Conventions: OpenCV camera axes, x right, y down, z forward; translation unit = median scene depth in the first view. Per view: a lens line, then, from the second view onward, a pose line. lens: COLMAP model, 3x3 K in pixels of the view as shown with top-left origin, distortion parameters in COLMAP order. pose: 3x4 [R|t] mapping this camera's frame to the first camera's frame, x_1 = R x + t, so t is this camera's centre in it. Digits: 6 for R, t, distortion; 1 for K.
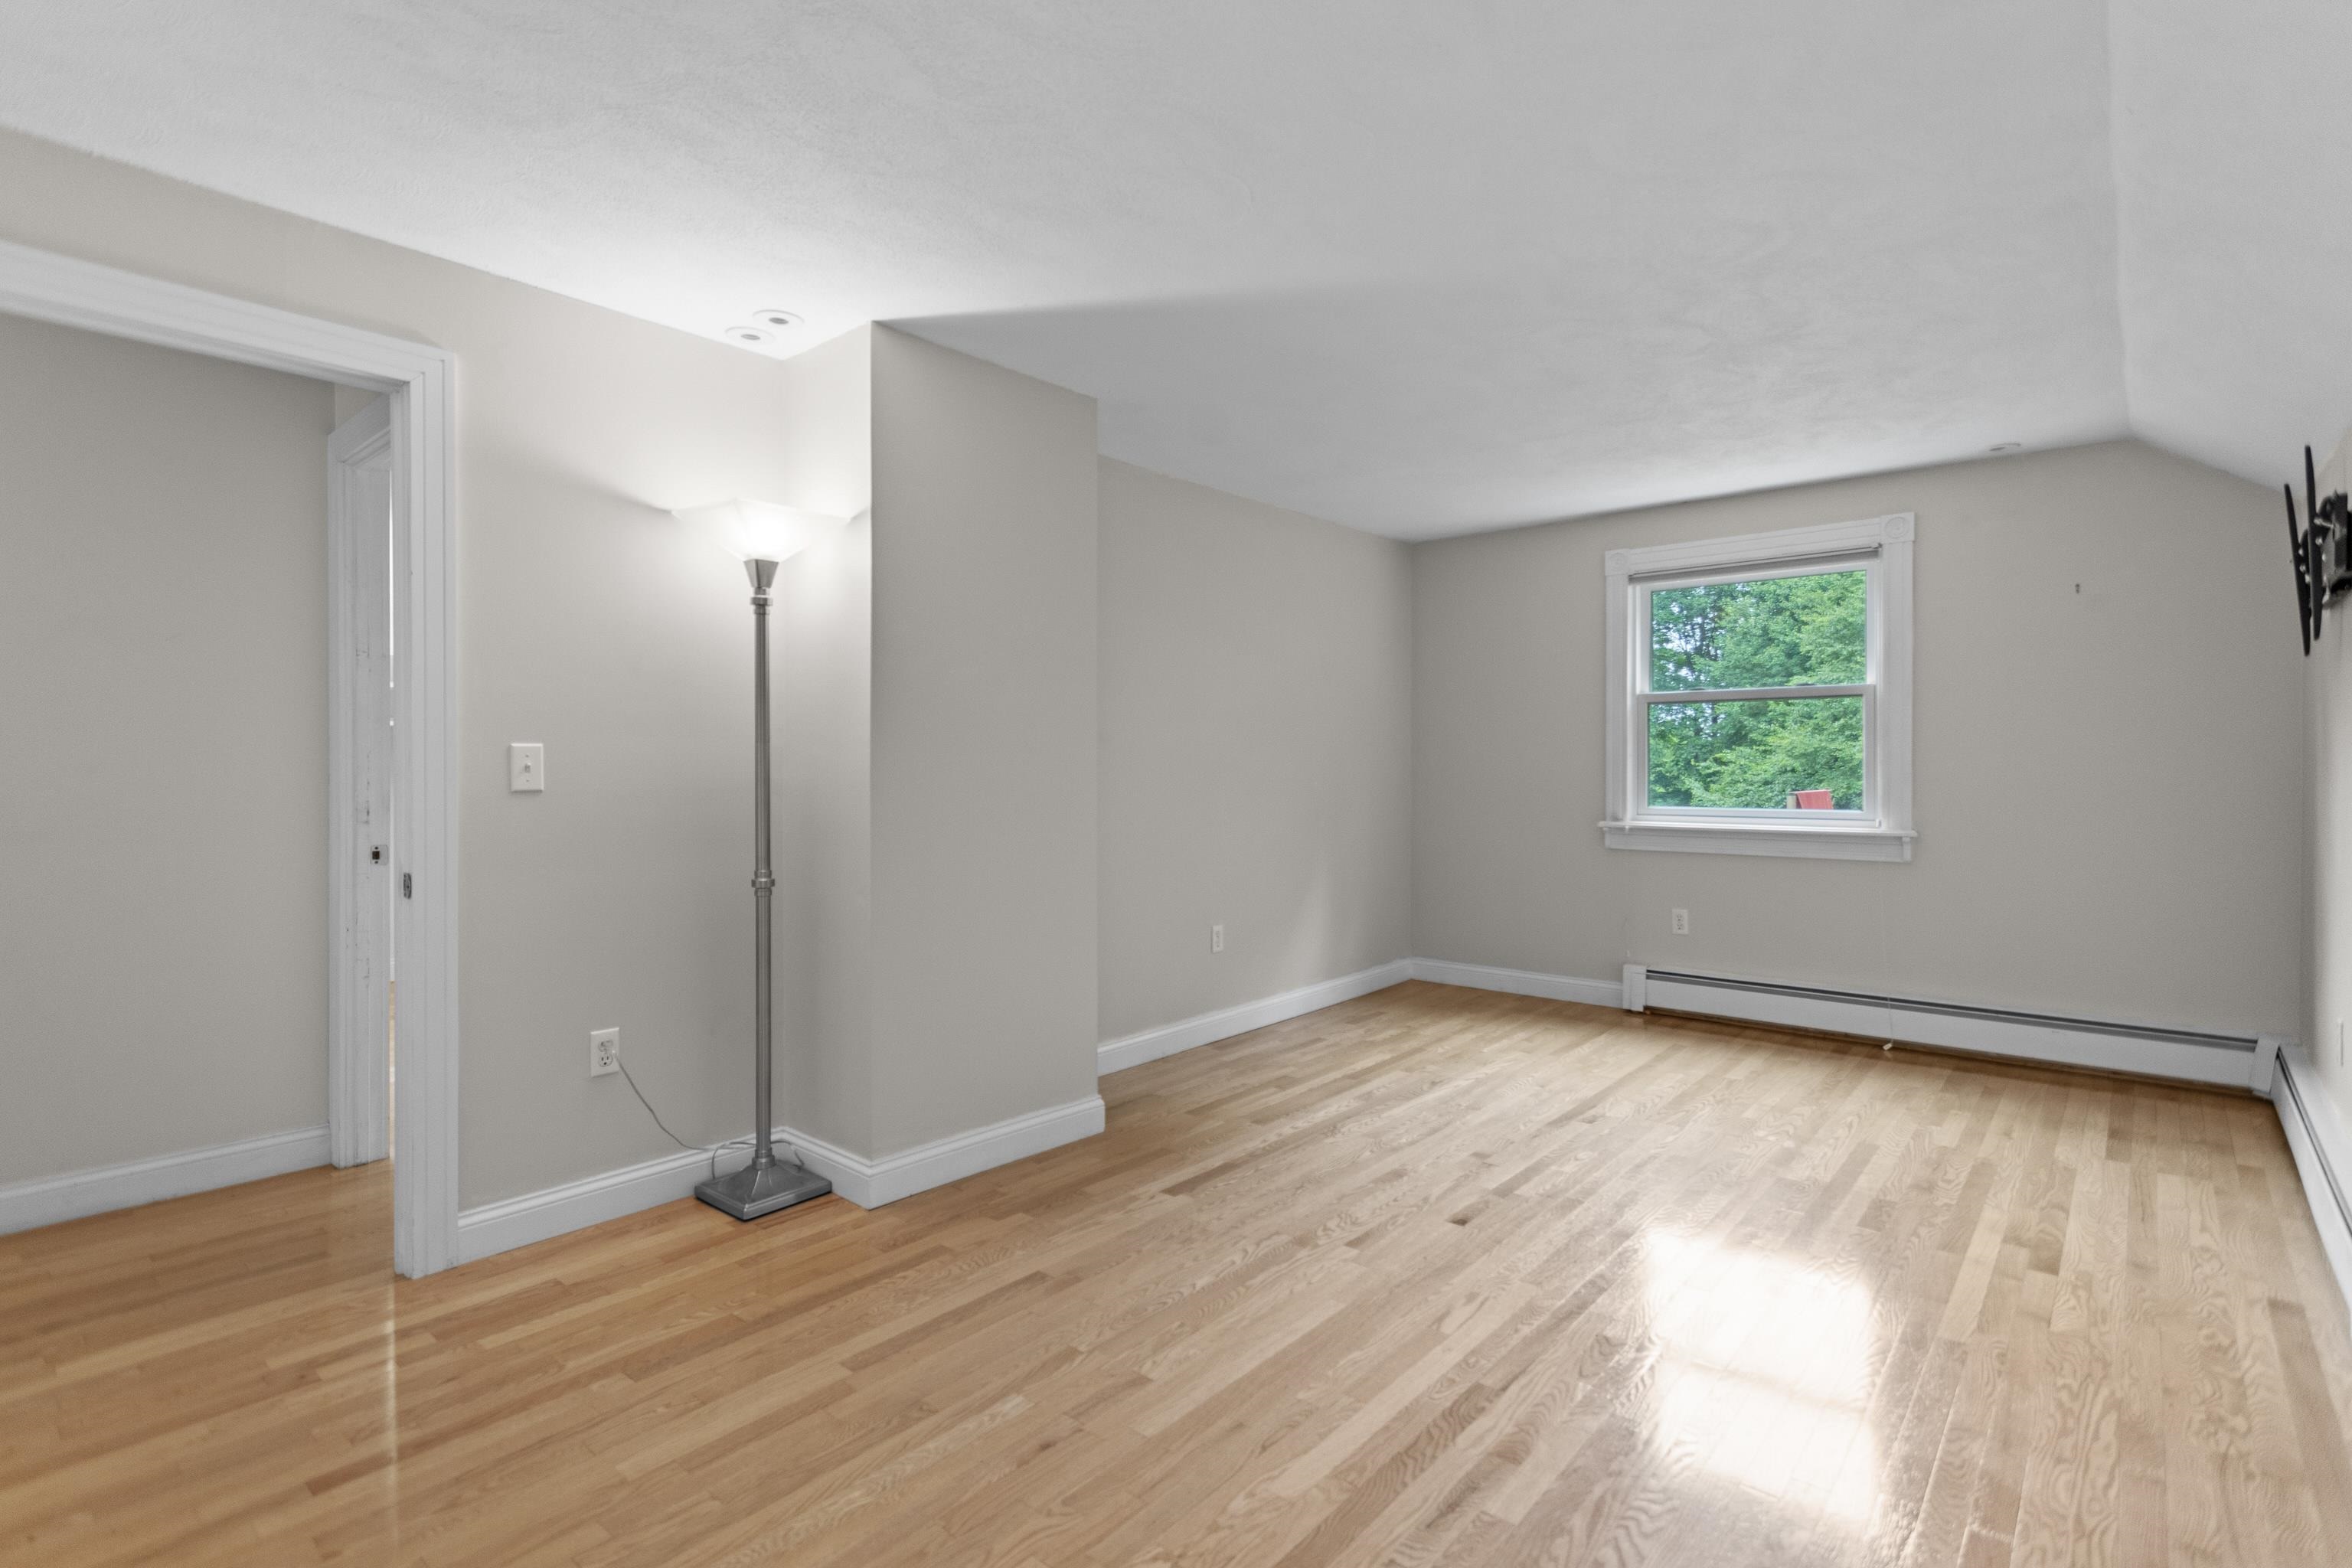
lens RADIAL K [[1098.7, 0, 1188.4], [0, 1098.7, 767.7], [0, 0, 1]] dist [-0.000239, 0.000322]
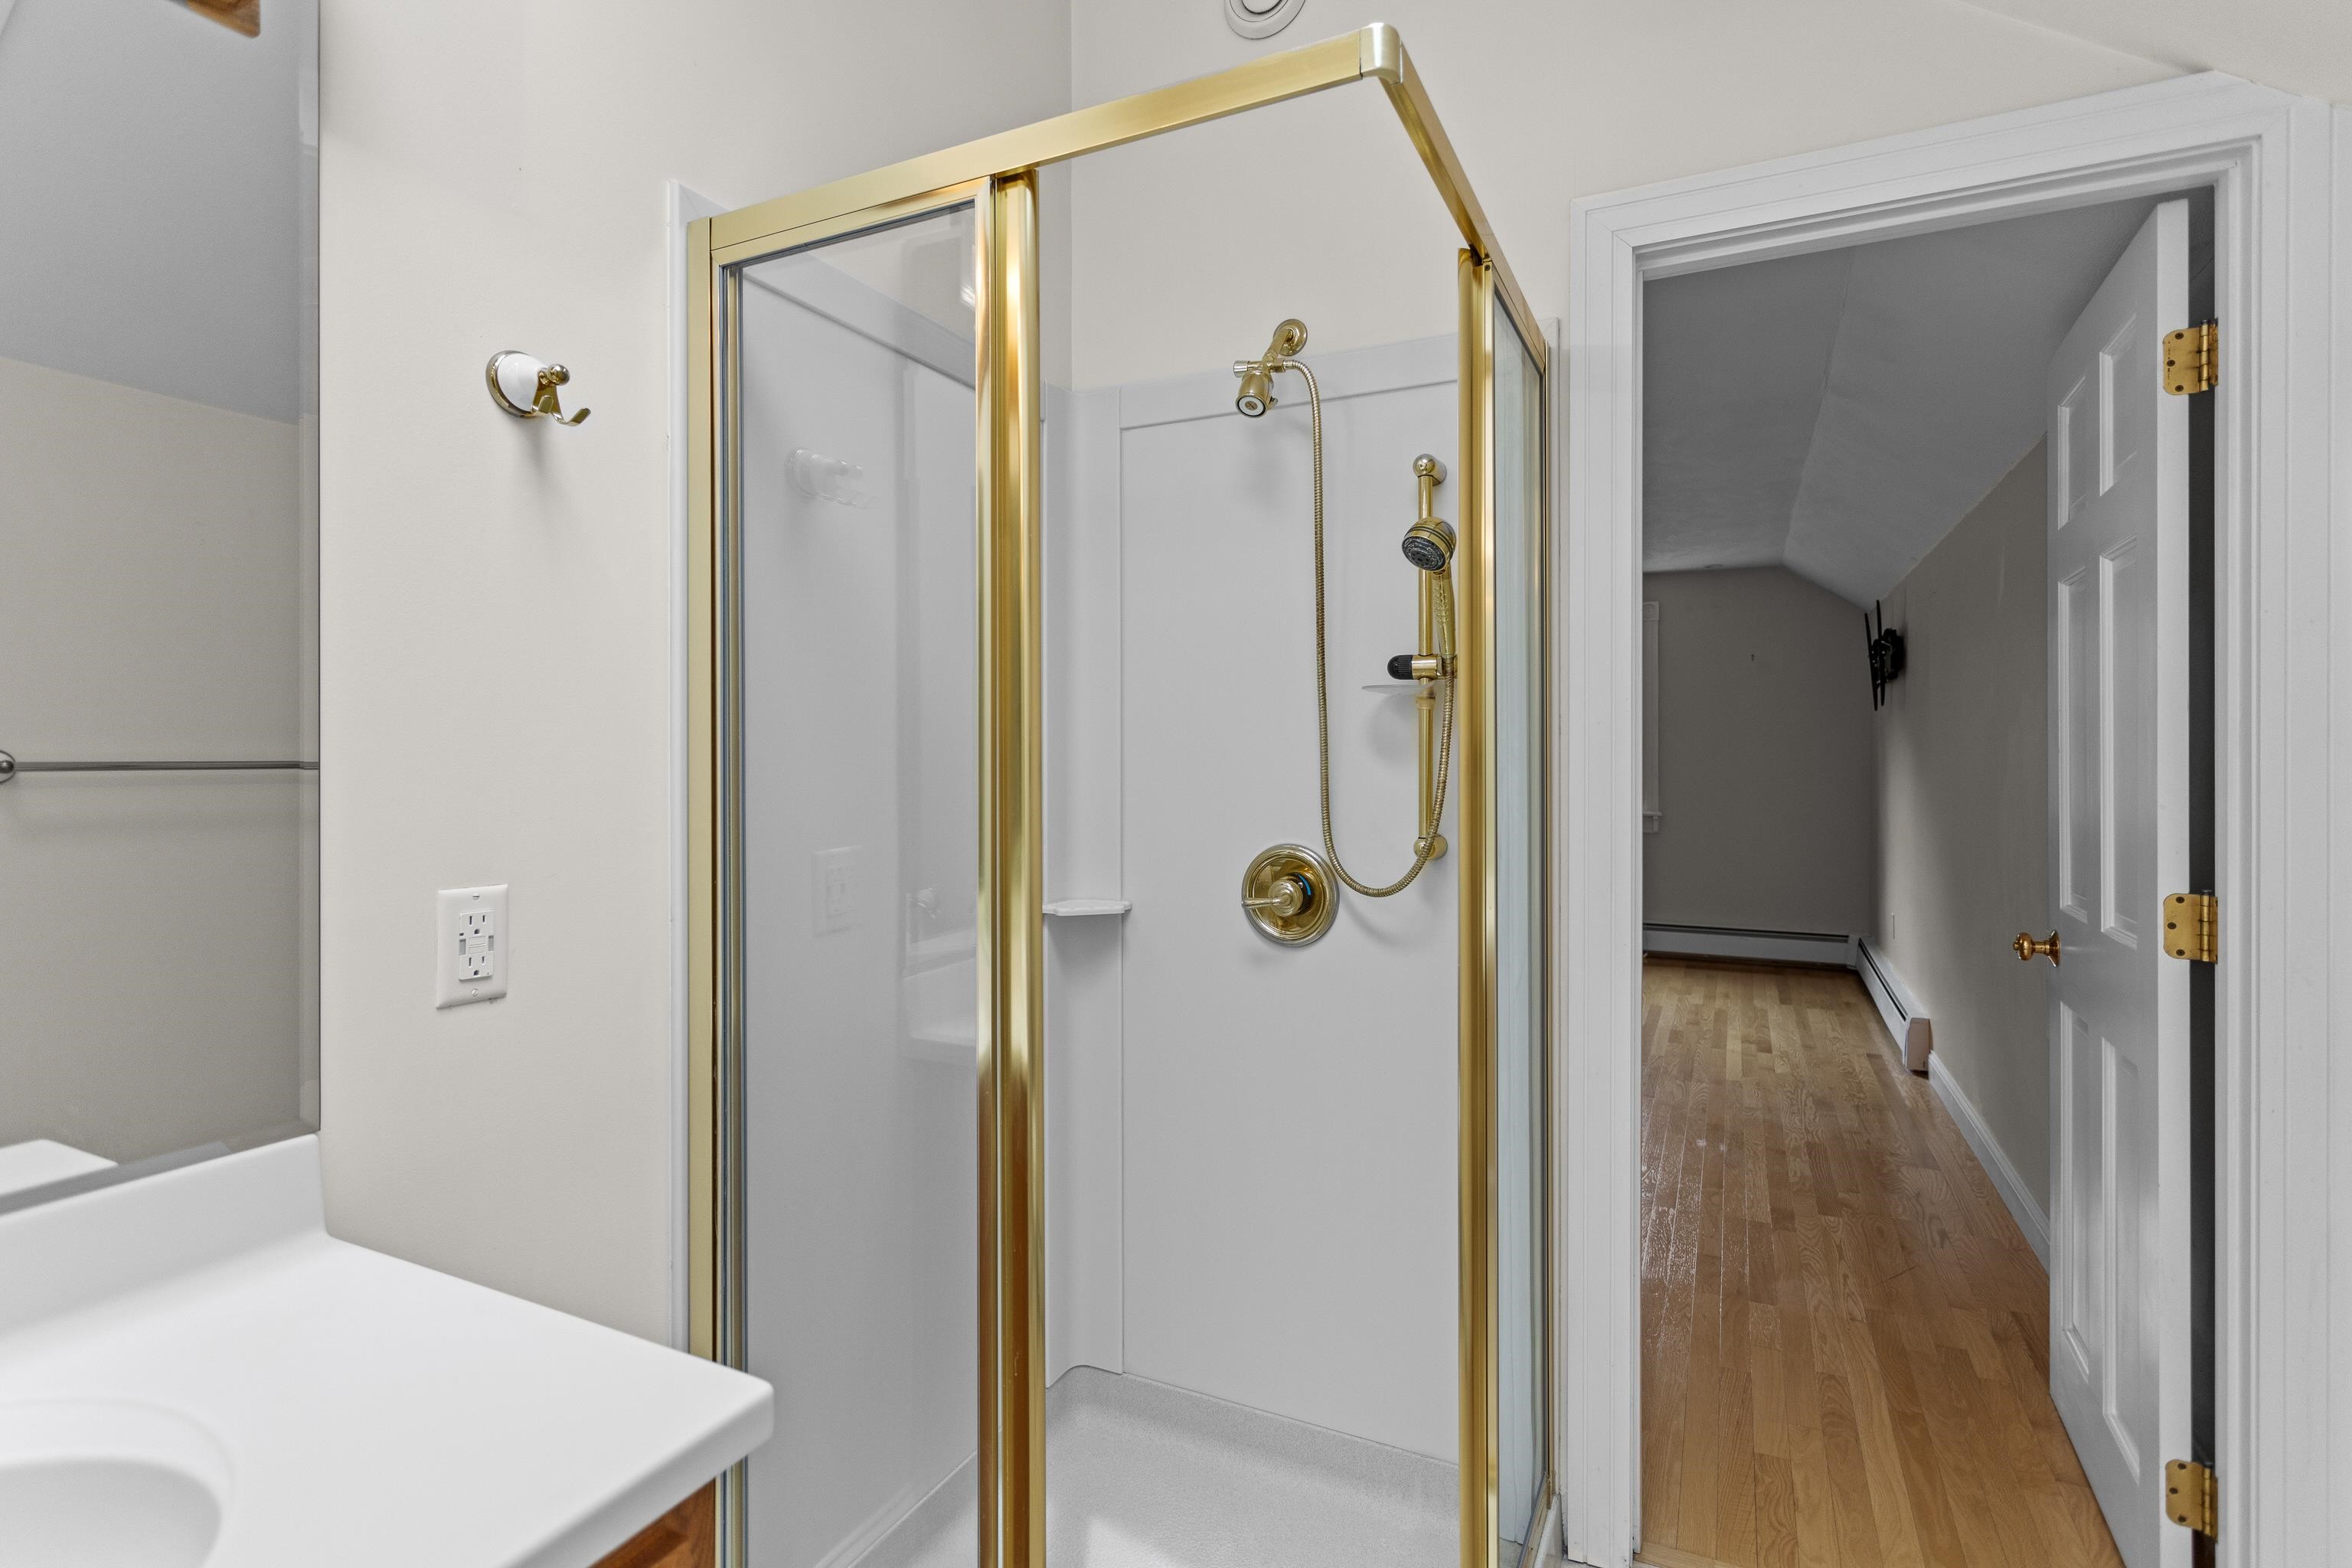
lens RADIAL K [[1121.5, 0, 1166.8], [0, 1121.5, 751.8], [0, 0, 1]] dist [-0.001385, 0.000118]
pose [[0.968371, 0.001173, 0.249512, -0.601346], [-0.000006, 0.999989, -0.004679, -0.031069], [-0.249514, 0.004530, 0.968360, -0.517533]]
